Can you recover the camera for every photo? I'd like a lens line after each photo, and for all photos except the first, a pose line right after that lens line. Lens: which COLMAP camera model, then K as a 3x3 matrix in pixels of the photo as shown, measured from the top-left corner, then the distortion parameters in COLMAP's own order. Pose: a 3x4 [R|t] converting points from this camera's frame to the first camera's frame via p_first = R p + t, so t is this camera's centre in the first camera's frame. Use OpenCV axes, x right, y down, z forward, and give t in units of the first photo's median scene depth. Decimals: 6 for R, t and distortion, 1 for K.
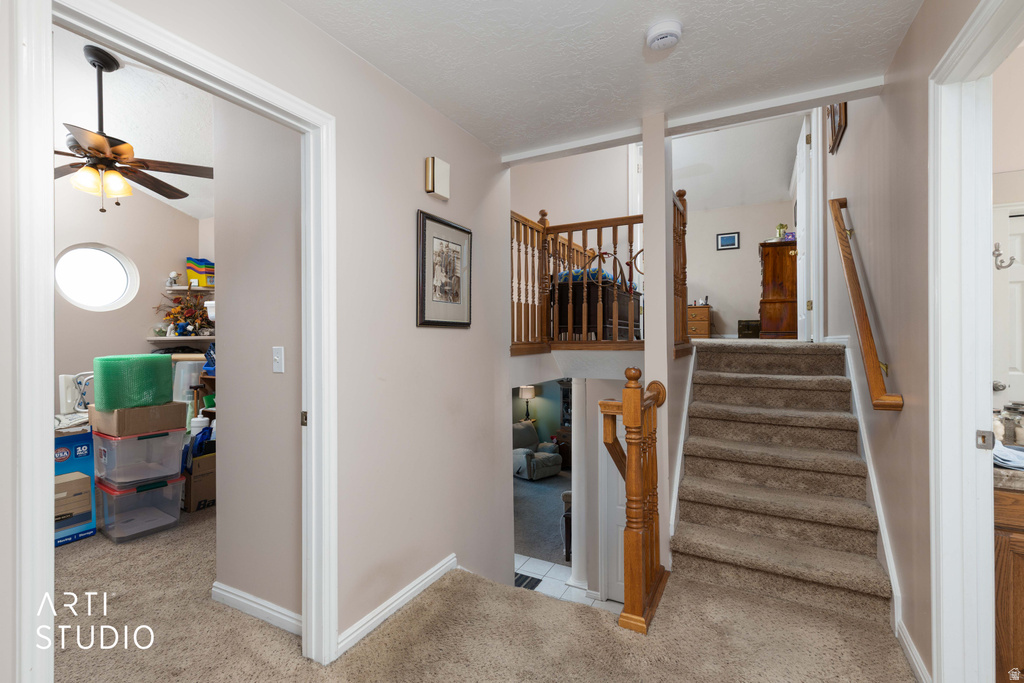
lens RADIAL K [[465.3, 0, 508.0], [0, 465.3, 334.7], [0, 0, 1]] dist [0.007674, -0.001527]
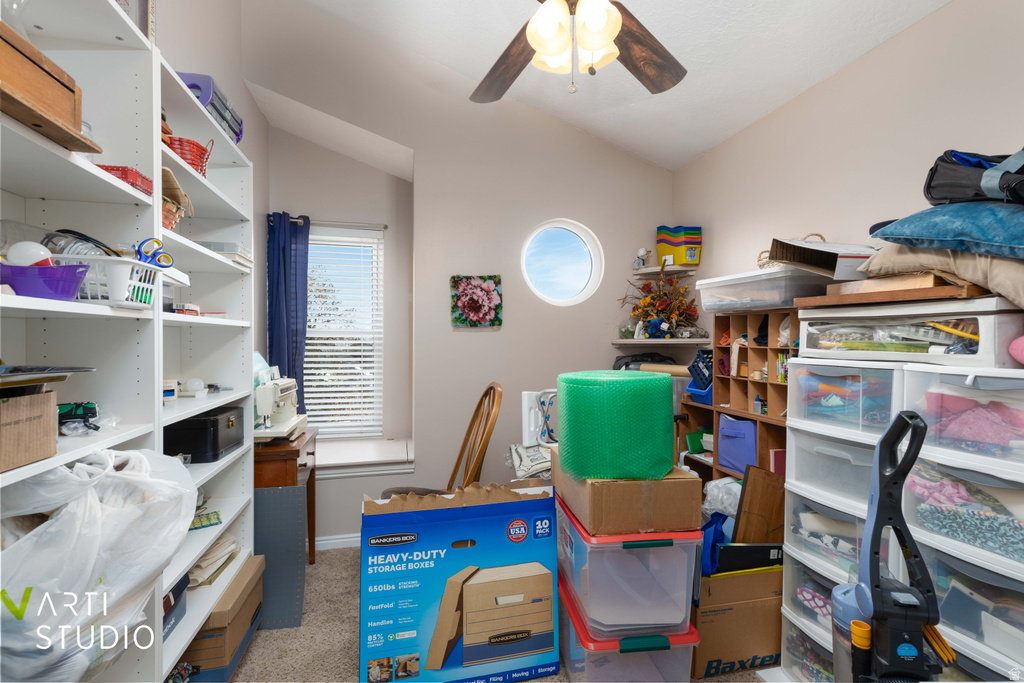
lens RADIAL K [[465.3, 0, 509.8], [0, 465.3, 339.7], [0, 0, 1]] dist [0.007674, -0.001527]
pose [[0.674978, 0.010799, -0.737759, -0.332966], [-0.006981, 0.999942, 0.008249, 0.000709], [0.737805, -0.000418, 0.675014, 0.376625]]
